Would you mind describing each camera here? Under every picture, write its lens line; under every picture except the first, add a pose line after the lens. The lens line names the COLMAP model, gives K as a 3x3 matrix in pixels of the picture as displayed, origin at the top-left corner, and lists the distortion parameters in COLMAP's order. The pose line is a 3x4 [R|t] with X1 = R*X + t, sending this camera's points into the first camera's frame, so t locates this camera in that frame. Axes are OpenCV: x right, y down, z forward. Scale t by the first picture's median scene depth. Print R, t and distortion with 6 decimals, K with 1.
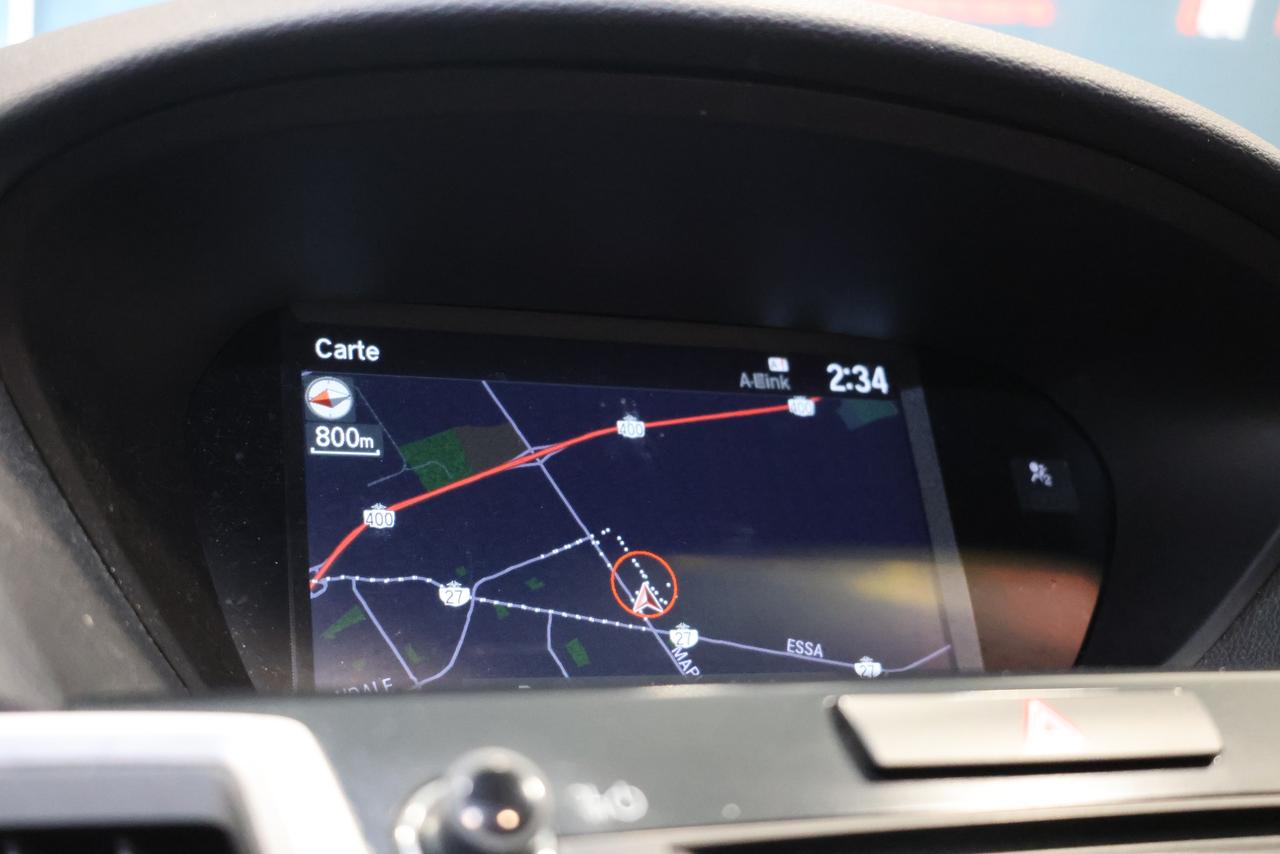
lens RADIAL K [[1732.6, 0, 633.2], [0, 1732.6, 418.6], [0, 0, 1]] dist [-0.069513, 0.000000]
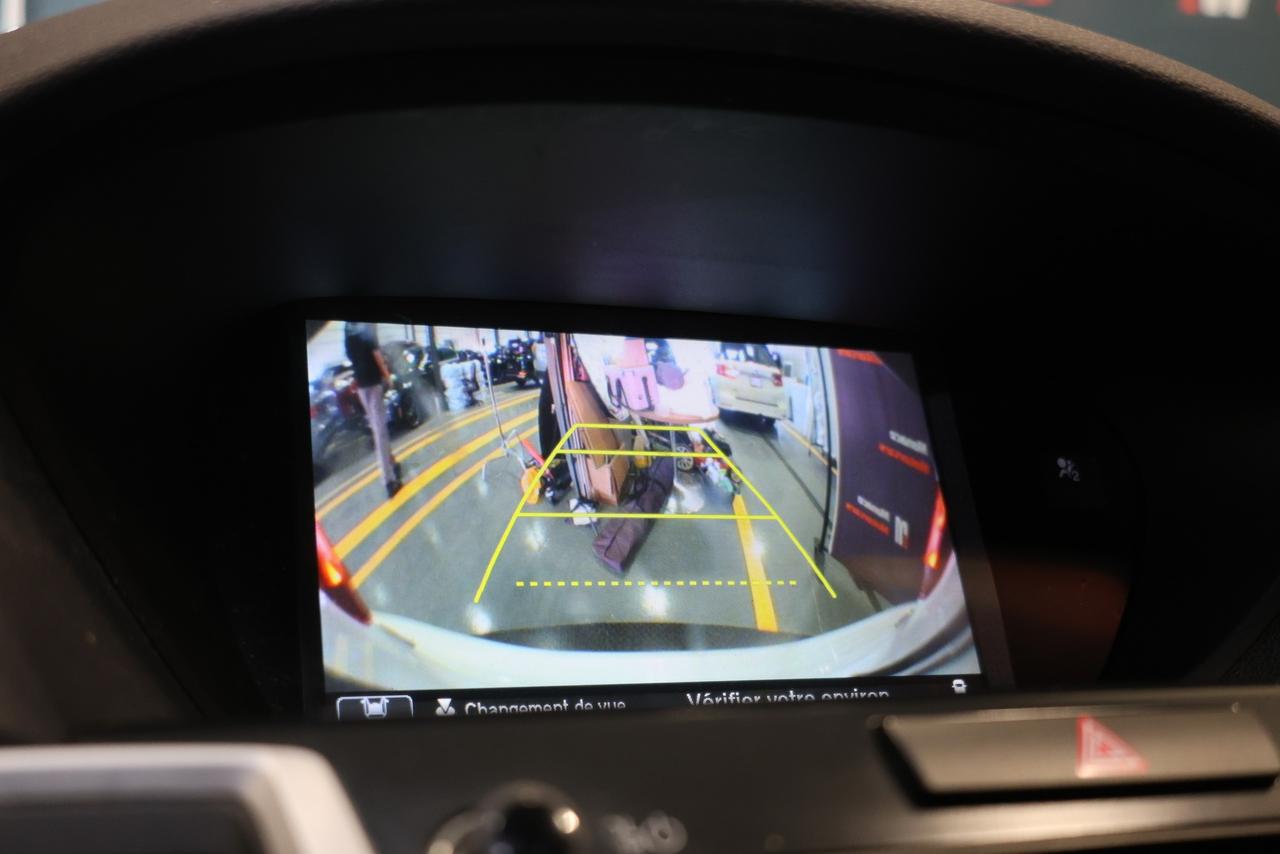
lens RADIAL K [[1732.6, 0, 636.4], [0, 1732.6, 439.7], [0, 0, 1]] dist [-0.069513, 0.000000]
pose [[0.999981, -0.004670, 0.004145, -0.016530], [0.004573, 0.999727, 0.022917, -0.011878], [-0.004251, -0.022898, 0.999729, 0.043582]]
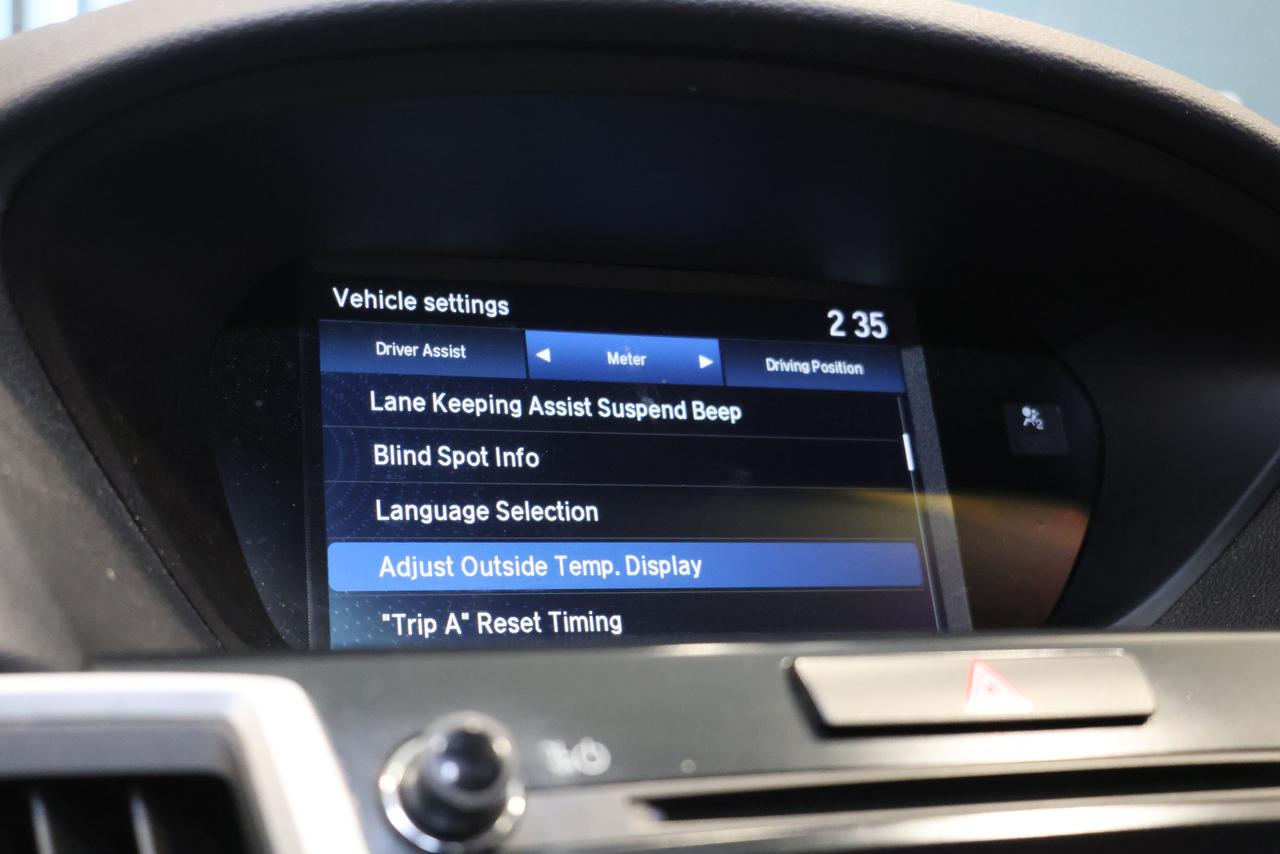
lens RADIAL K [[1732.6, 0, 635.0], [0, 1732.6, 432.3], [0, 0, 1]] dist [-0.069513, 0.000000]
pose [[0.999555, 0.010305, -0.028004, 0.038729], [-0.008258, 0.997351, 0.072262, -0.047314], [0.028674, -0.071999, 0.996992, -0.059671]]
